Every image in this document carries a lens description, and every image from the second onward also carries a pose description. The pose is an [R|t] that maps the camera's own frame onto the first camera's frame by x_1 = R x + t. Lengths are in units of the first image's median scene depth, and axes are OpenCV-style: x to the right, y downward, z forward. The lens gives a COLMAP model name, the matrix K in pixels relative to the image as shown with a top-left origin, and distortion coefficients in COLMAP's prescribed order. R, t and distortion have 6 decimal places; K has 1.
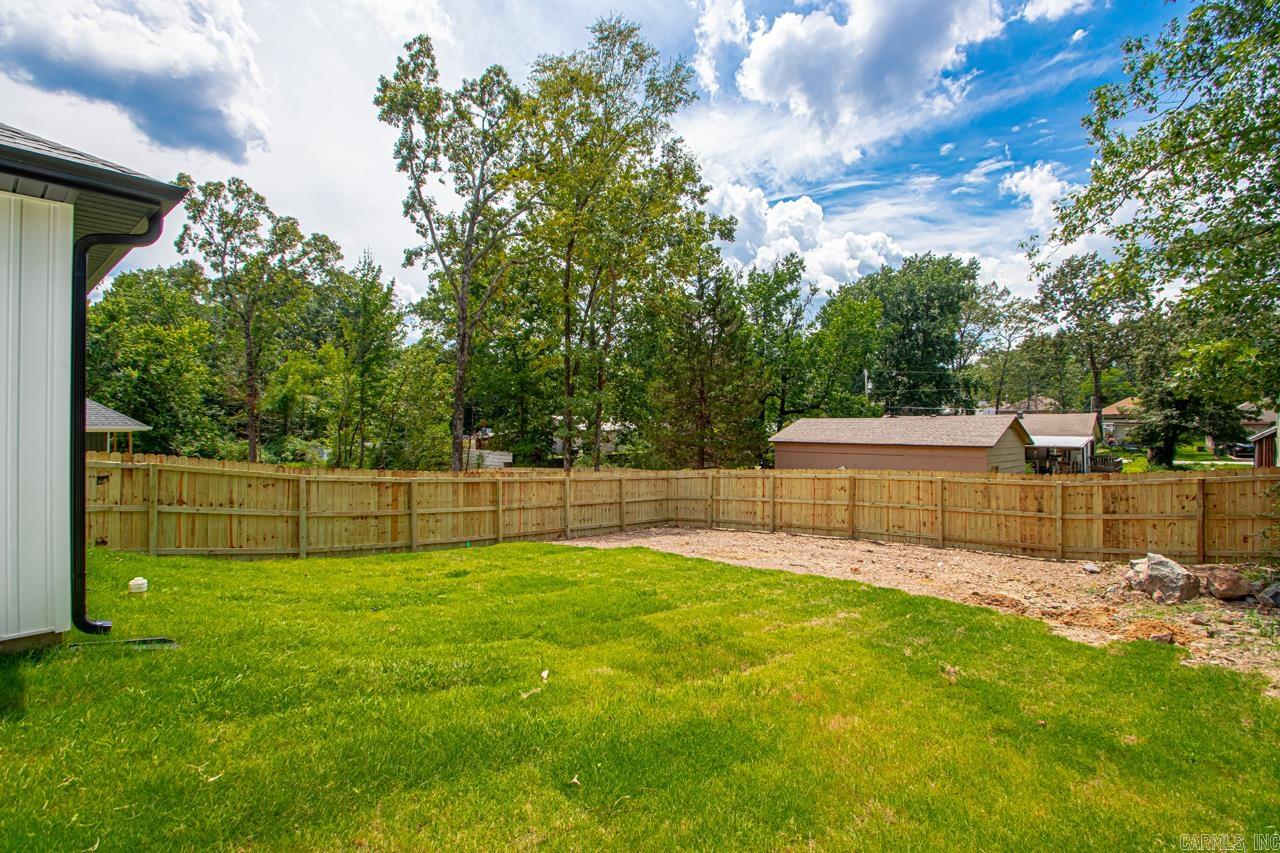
lens RADIAL K [[589.3, 0, 647.4], [0, 589.3, 426.5], [0, 0, 1]] dist [0.021253, -0.023313]
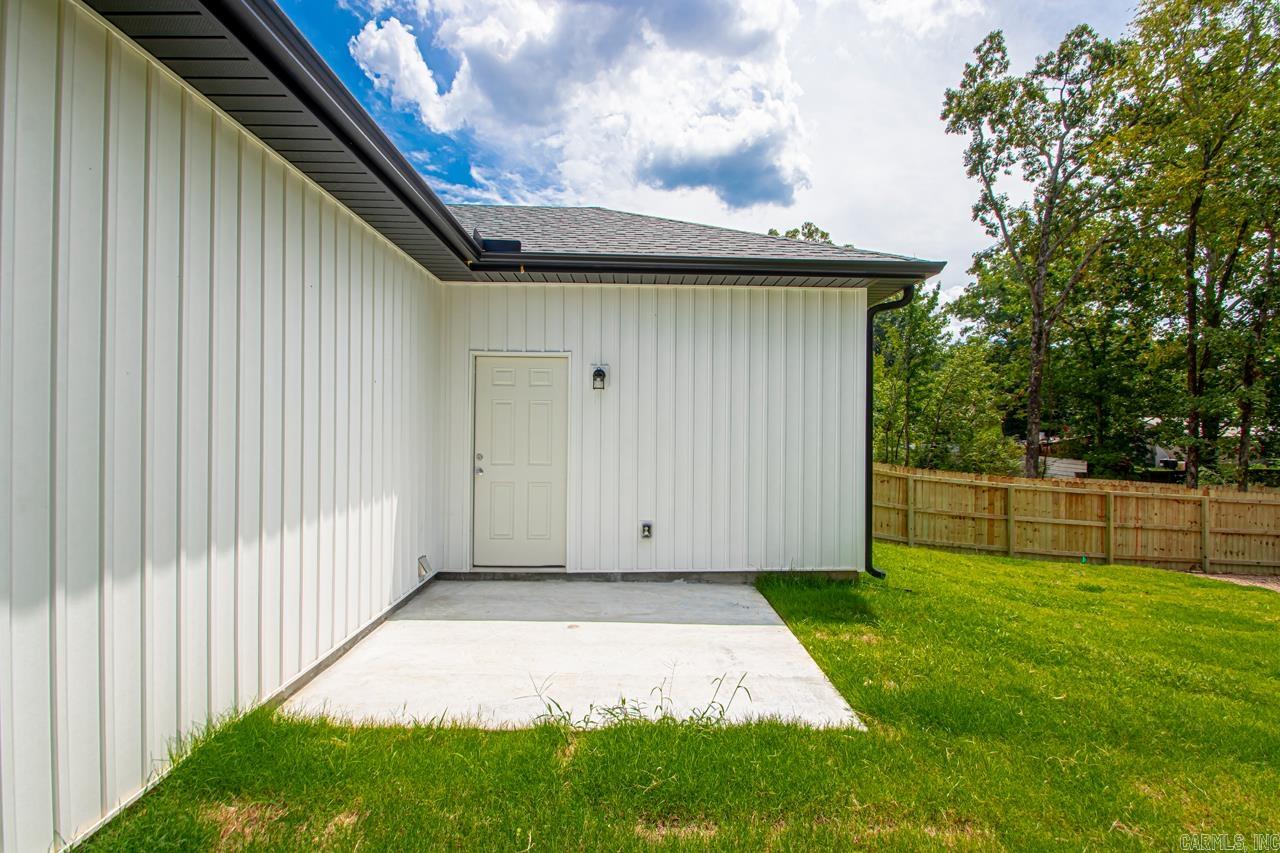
lens RADIAL K [[589.3, 0, 647.4], [0, 589.3, 426.5], [0, 0, 1]] dist [0.021253, -0.023313]
pose [[0.677472, 0.003172, -0.735542, -0.044326], [-0.005257, 0.999986, -0.000530, -0.003708], [0.735530, 0.004226, 0.677479, -0.076596]]
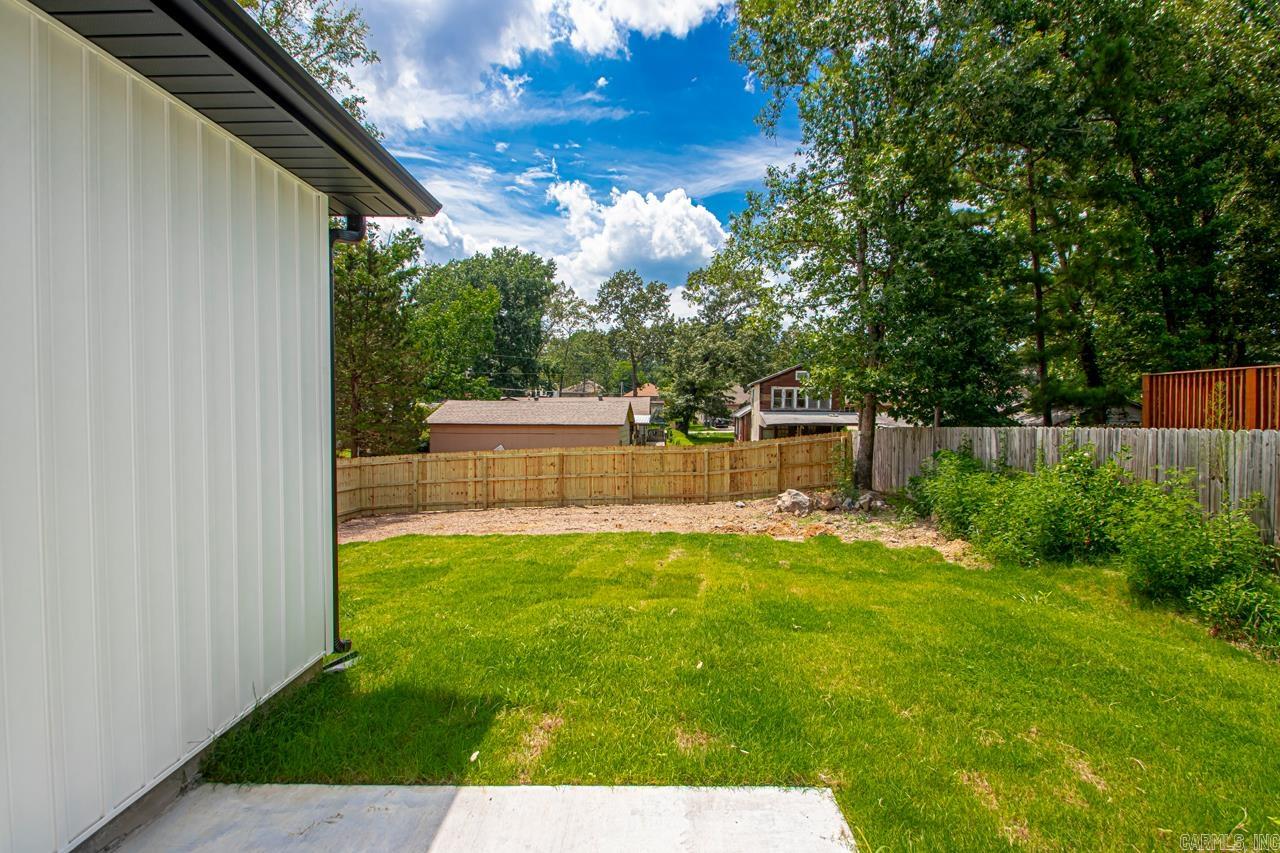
lens RADIAL K [[598.5, 0, 641.4], [0, 598.5, 412.8], [0, 0, 1]] dist [-0.001629, 0.000137]
pose [[0.764118, -0.006166, 0.645048, -0.216896], [-0.002751, 0.999914, 0.012818, -0.008701], [-0.645071, -0.011569, 0.764035, -0.008740]]
